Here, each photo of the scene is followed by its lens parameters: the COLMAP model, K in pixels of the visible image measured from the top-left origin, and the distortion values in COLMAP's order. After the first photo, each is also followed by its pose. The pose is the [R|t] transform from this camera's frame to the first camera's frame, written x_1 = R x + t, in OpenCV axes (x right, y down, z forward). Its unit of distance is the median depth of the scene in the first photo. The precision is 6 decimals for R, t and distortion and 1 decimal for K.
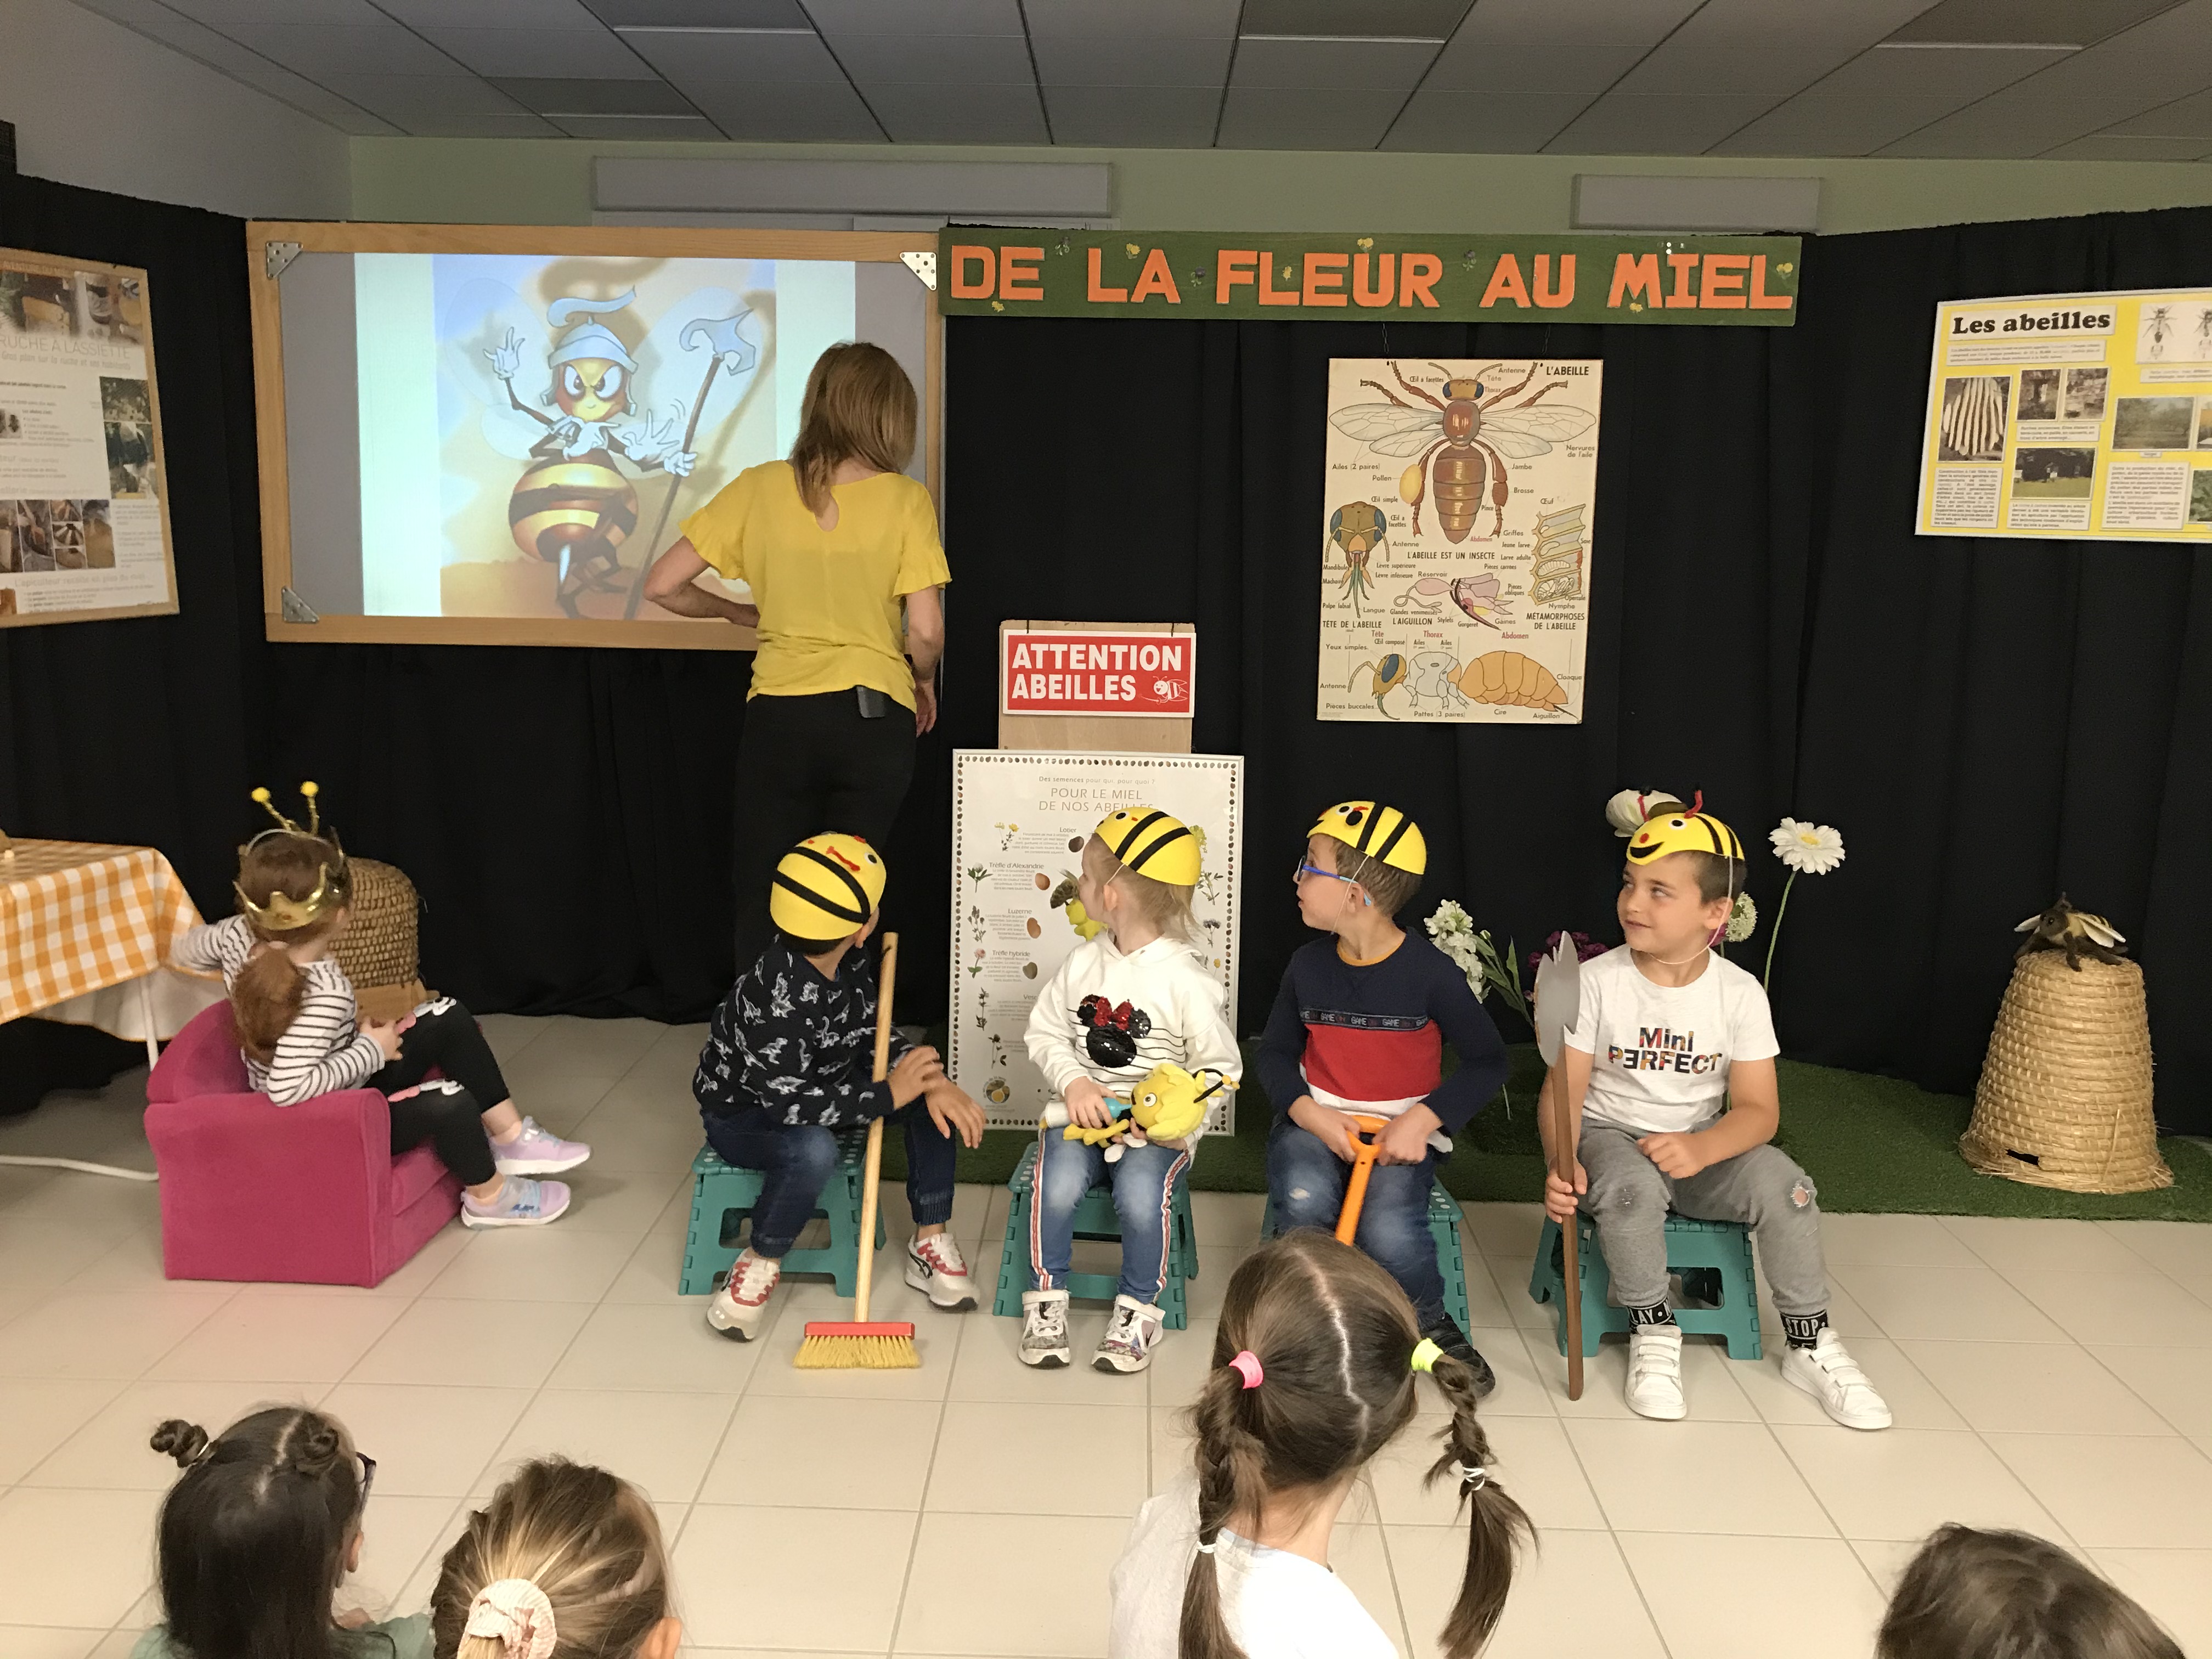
lens RADIAL K [[1830.9, 0, 1101.4], [0, 1830.9, 819.9], [0, 0, 1]] dist [0.034250, -0.033927]
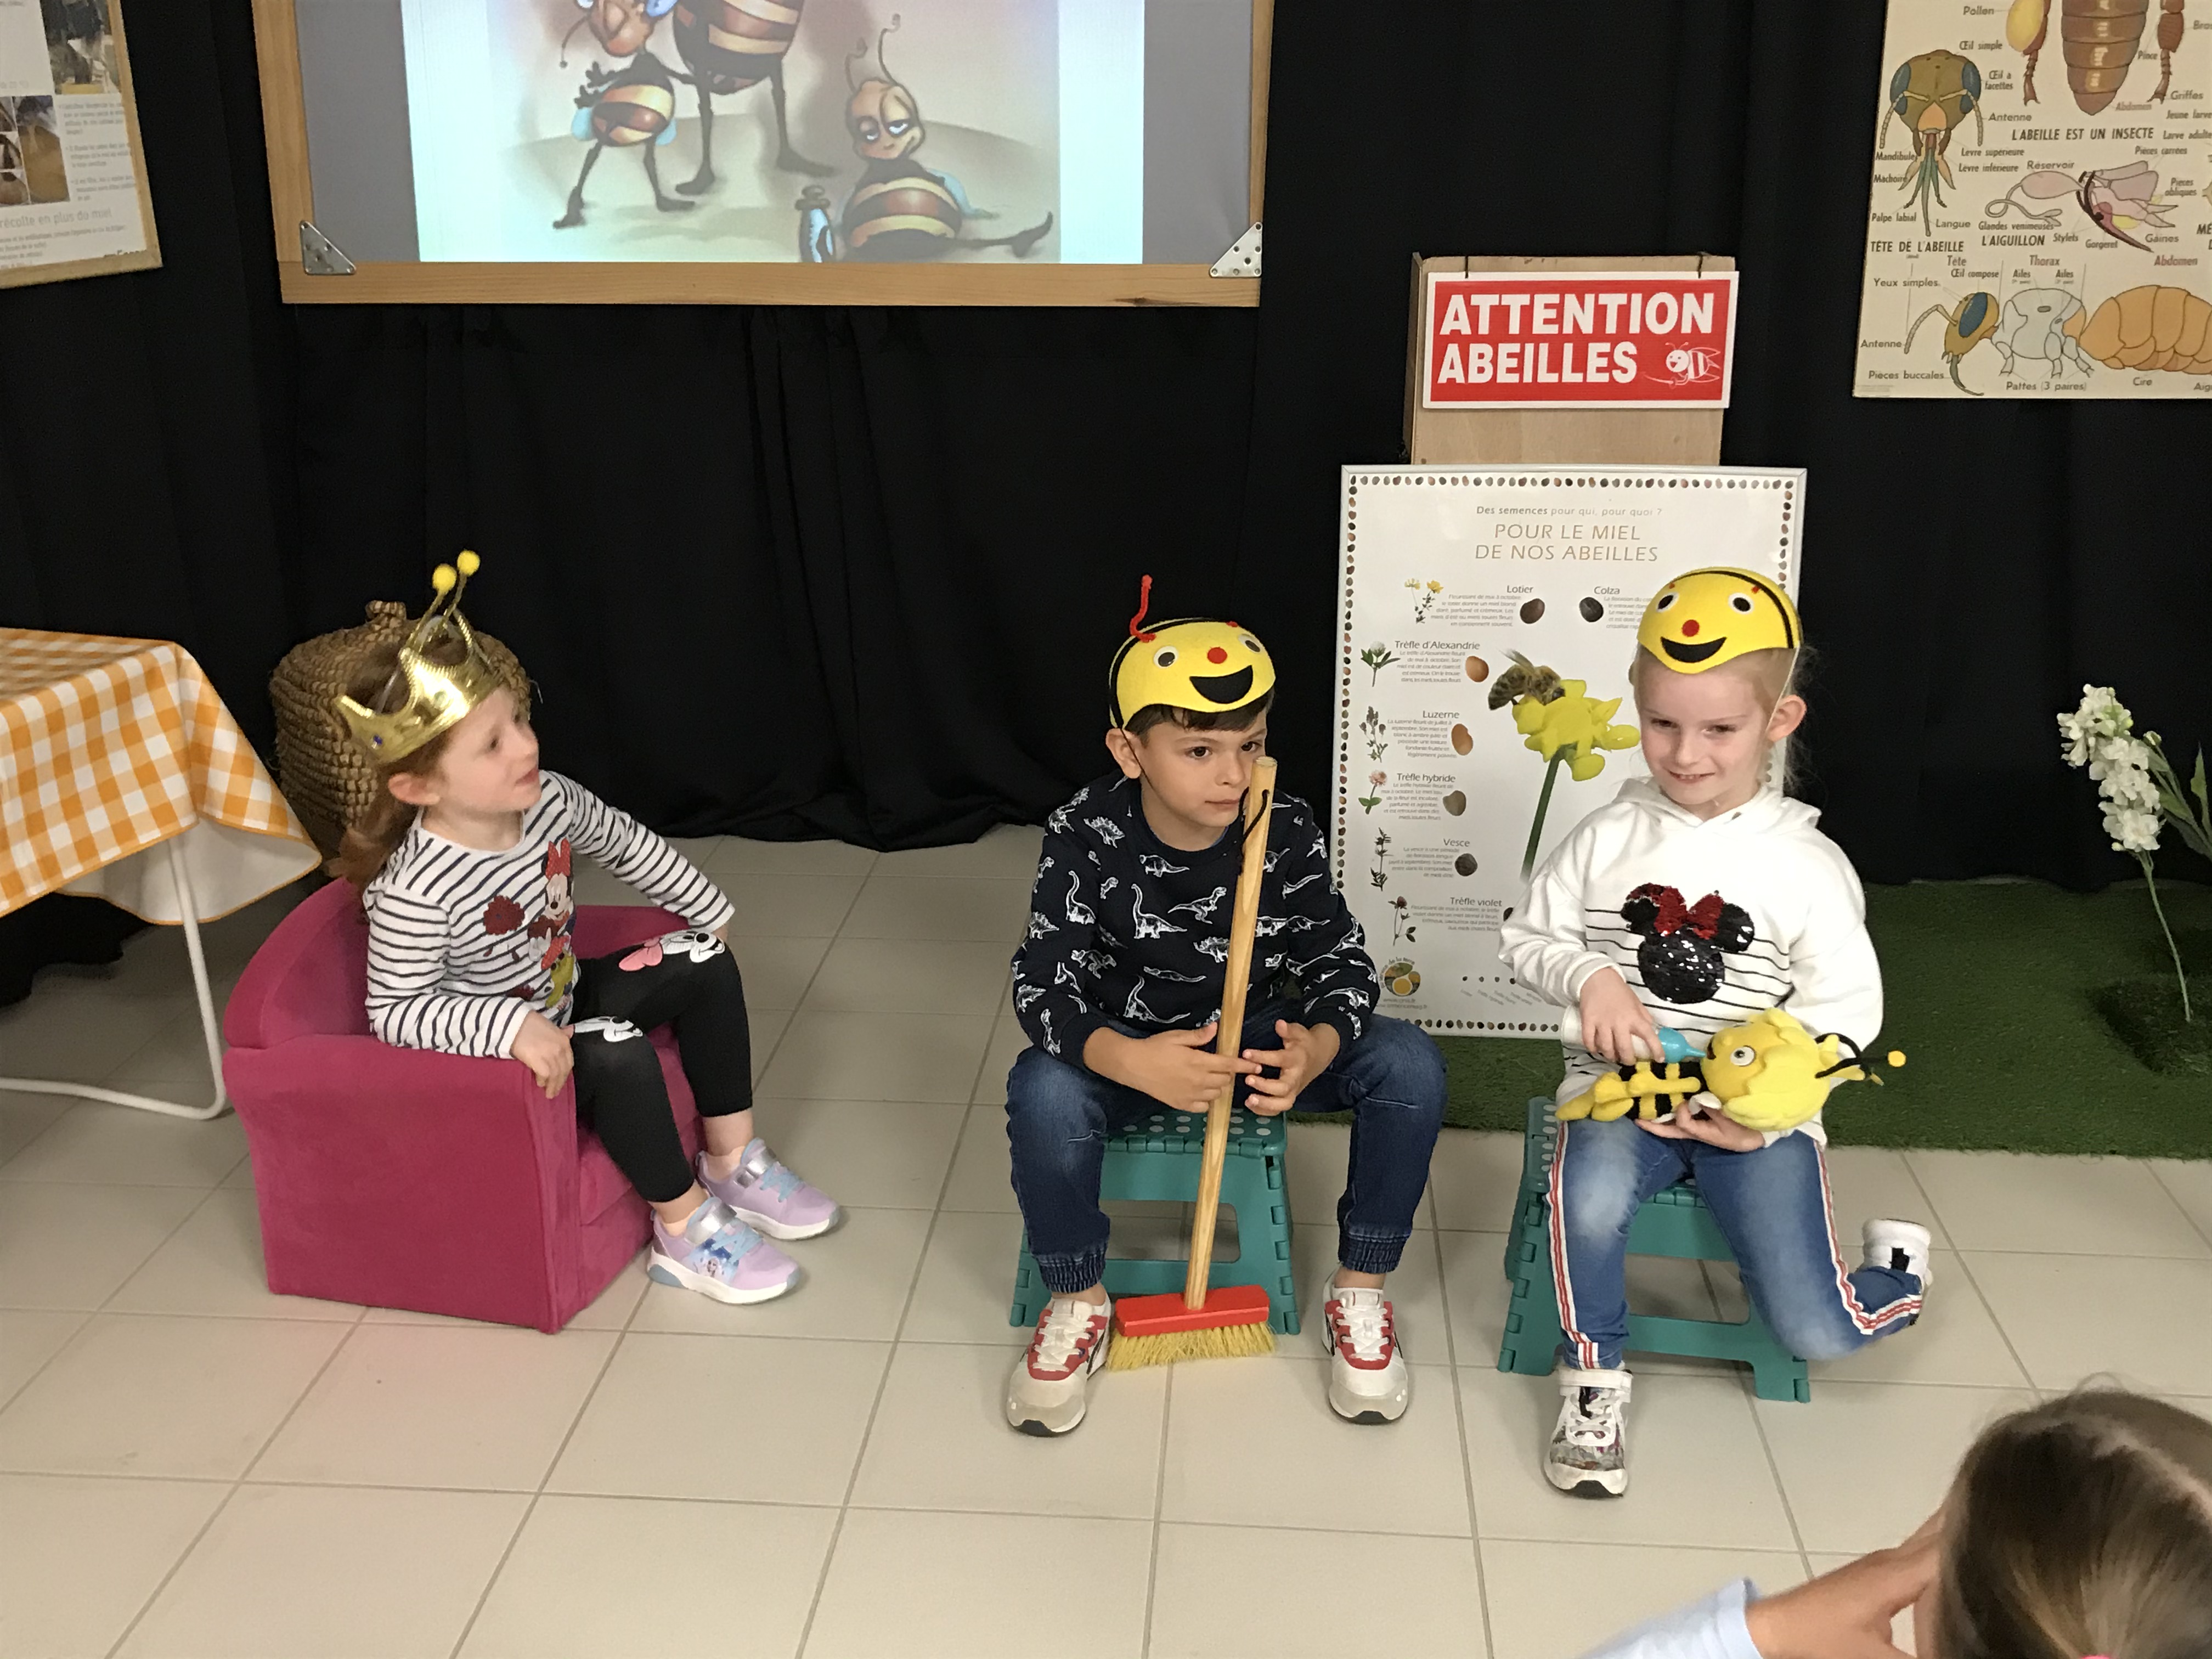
lens RADIAL K [[2288.2, 0, 1091.8], [0, 2288.2, 835.0], [0, 0, 1]] dist [0.002868, 0.000000]
pose [[0.997943, -0.002614, -0.064050, -0.106312], [0.012557, 0.987781, 0.155344, -0.032255], [0.062862, -0.155829, 0.985782, 0.159516]]
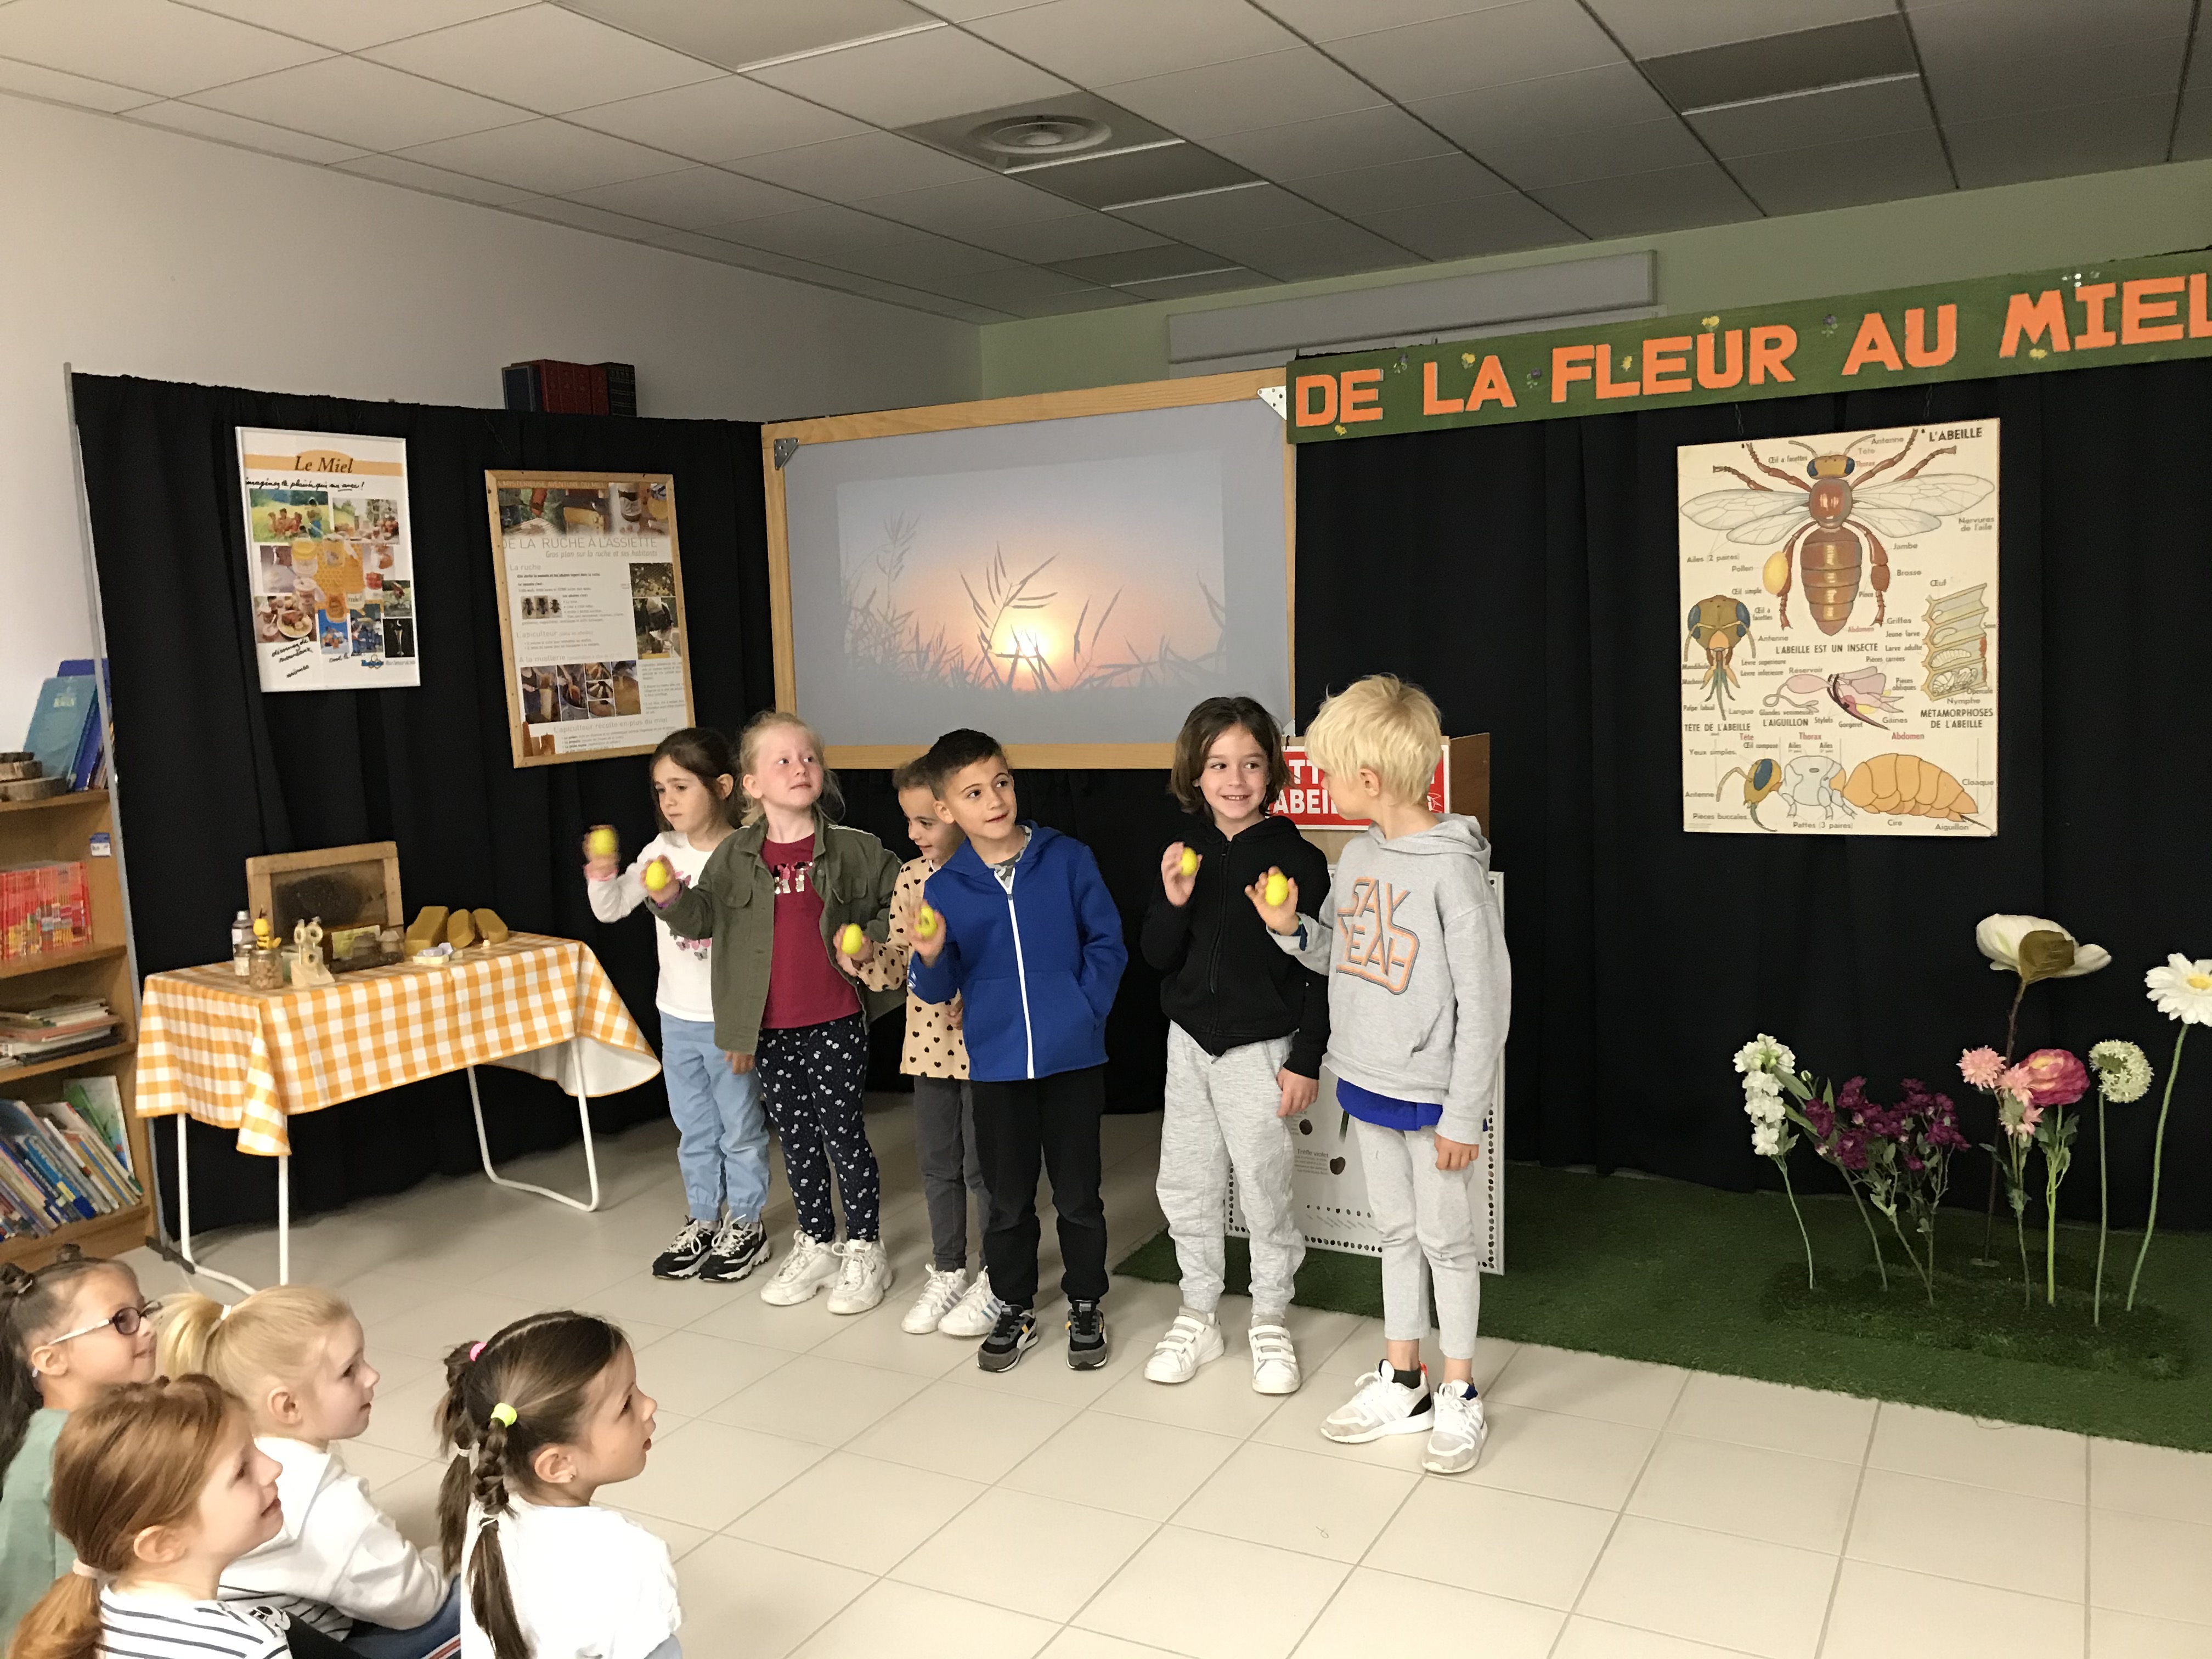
lens RADIAL K [[1830.9, 0, 1096.8], [0, 1830.9, 809.0], [0, 0, 1]] dist [0.034250, -0.033927]
pose [[0.888719, -0.008335, -0.458376, 0.294208], [-0.018940, 0.998313, -0.054876, -0.010066], [0.458061, 0.057452, 0.887062, 0.043926]]
